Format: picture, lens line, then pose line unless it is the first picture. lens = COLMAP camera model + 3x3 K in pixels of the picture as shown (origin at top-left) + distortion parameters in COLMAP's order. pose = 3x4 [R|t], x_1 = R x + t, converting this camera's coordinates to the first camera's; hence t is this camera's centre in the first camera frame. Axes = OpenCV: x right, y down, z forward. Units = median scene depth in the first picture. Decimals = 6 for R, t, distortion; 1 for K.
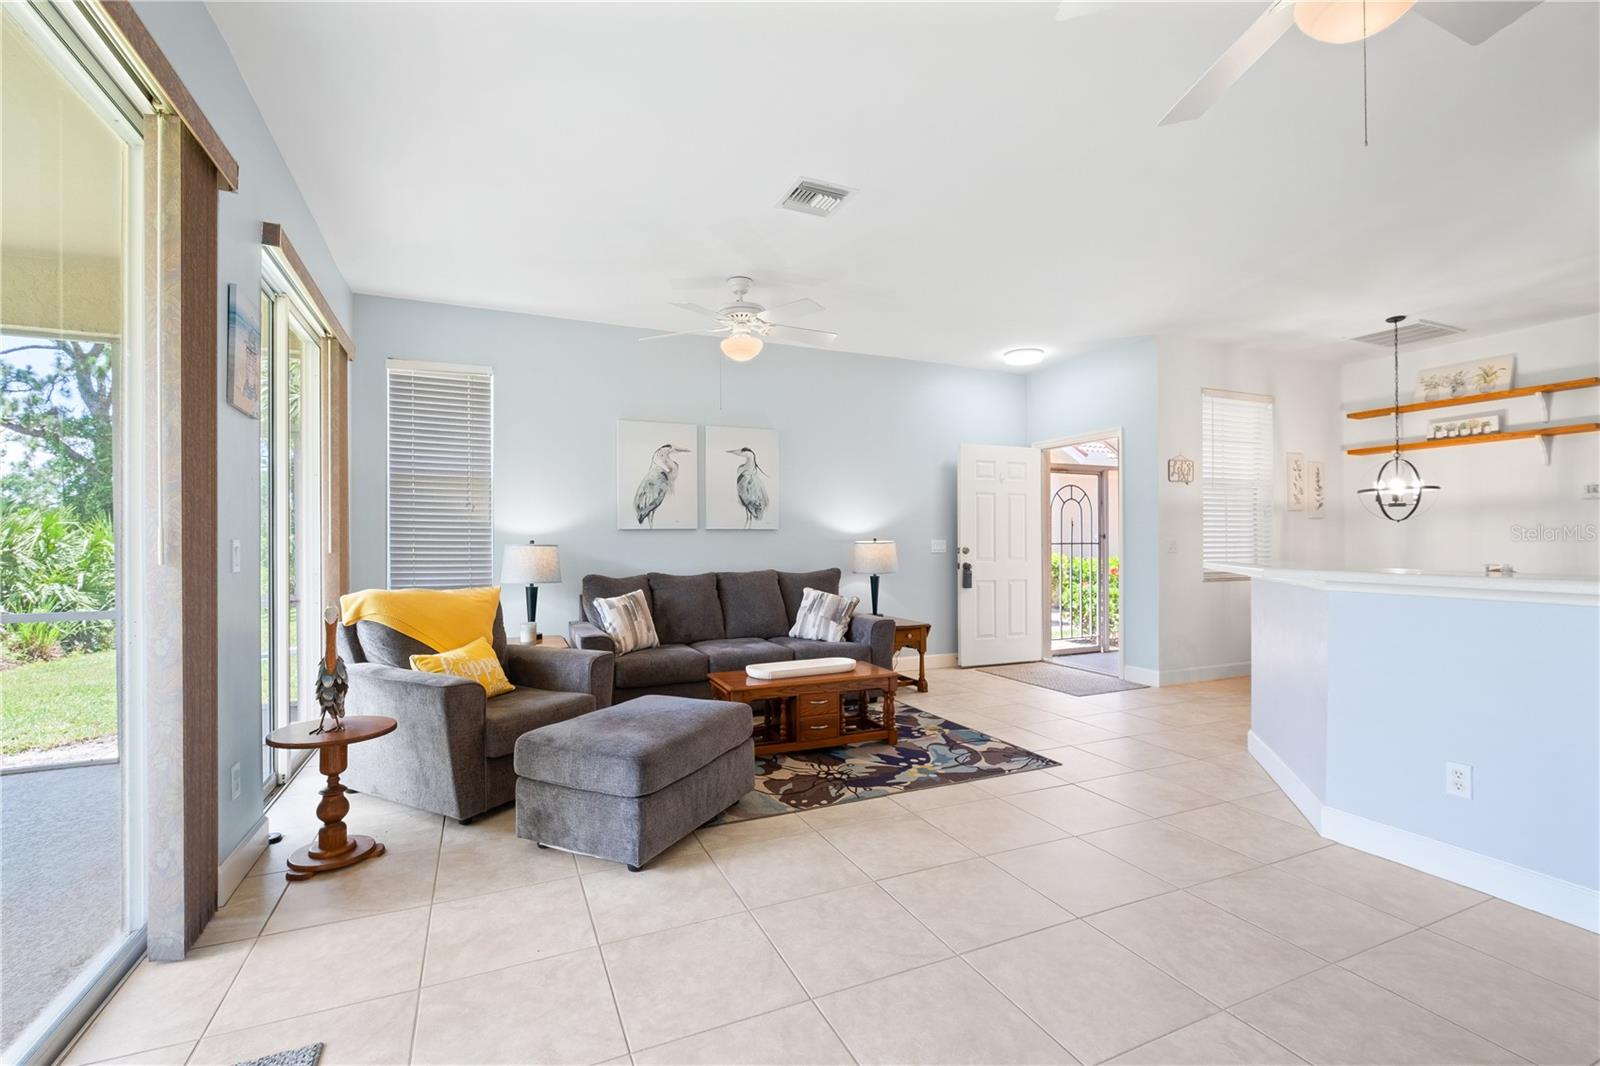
lens RADIAL K [[693.7, 0, 790.4], [0, 693.7, 543.9], [0, 0, 1]] dist [-0.003616, 0.000389]
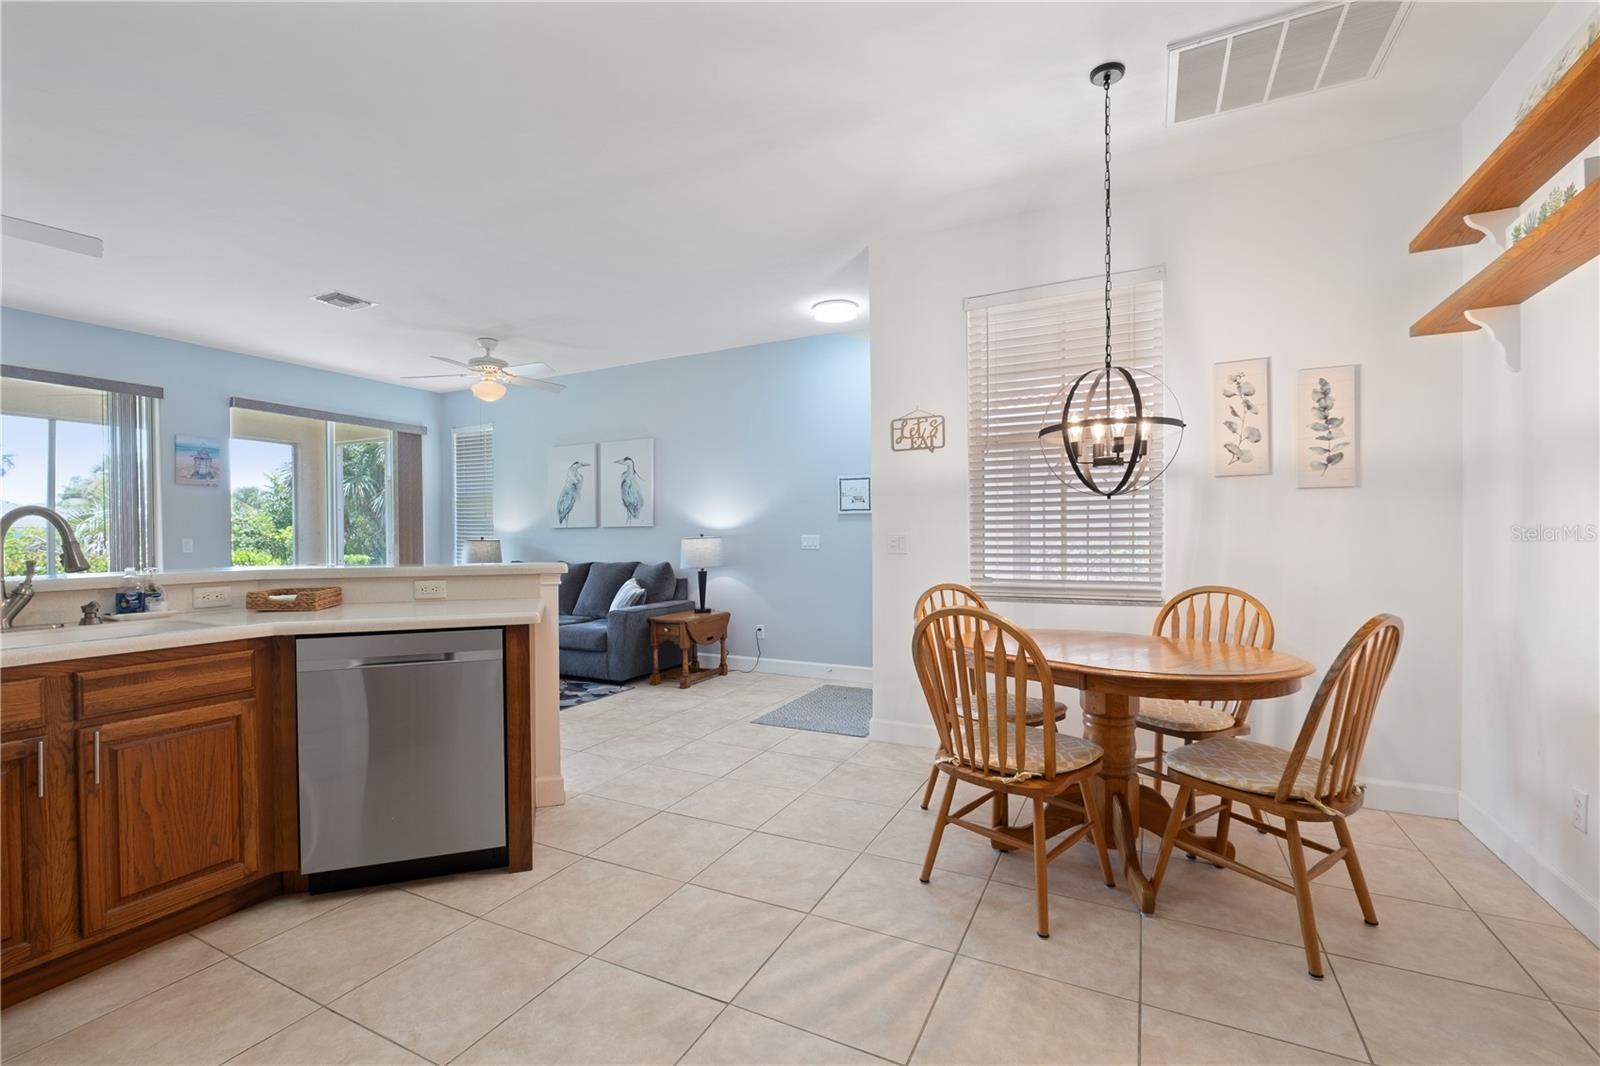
lens RADIAL K [[688.8, 0, 787.5], [0, 688.8, 545.3], [0, 0, 1]] dist [-0.001632, -0.000214]
pose [[0.627497, 0.010193, -0.778552, 1.344424], [0.002337, 0.999885, 0.014974, -0.008031], [0.778615, -0.011215, 0.627401, 0.631721]]
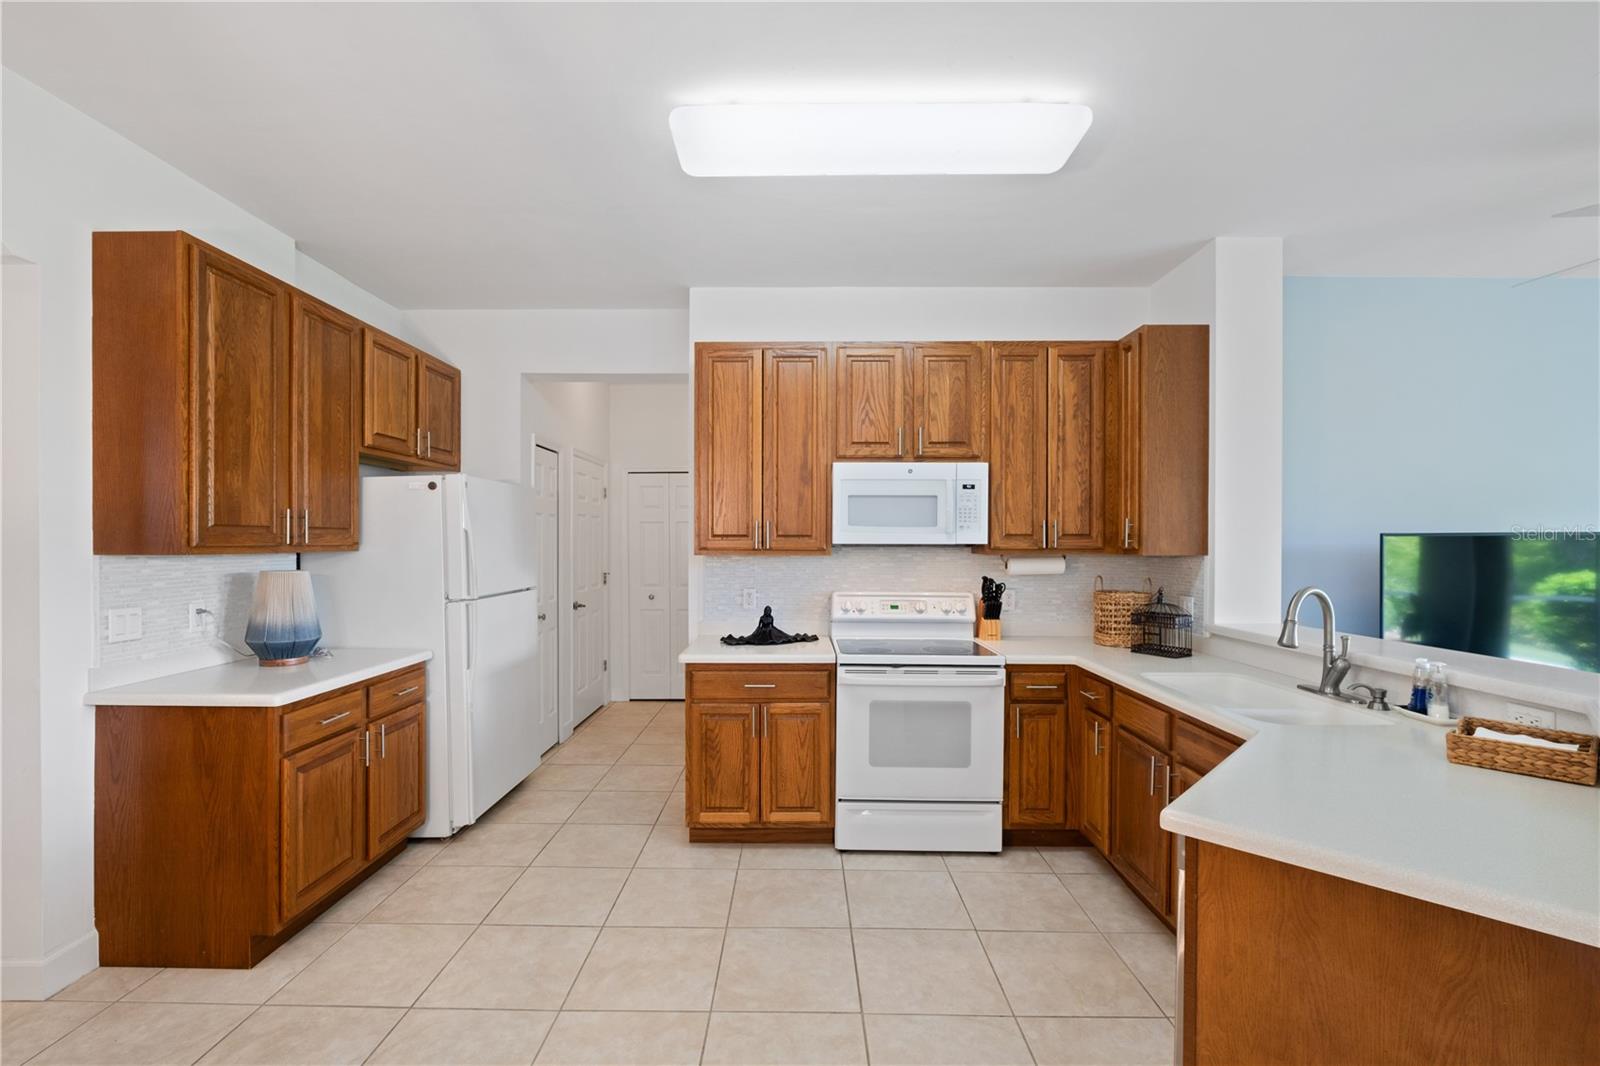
lens RADIAL K [[693.7, 0, 790.4], [0, 693.7, 543.9], [0, 0, 1]] dist [-0.003616, 0.000389]
pose [[-0.910628, 0.002688, 0.413219, 0.792436], [0.004301, 0.999986, 0.002974, -0.066217], [-0.413205, 0.004486, -0.910627, 1.185717]]
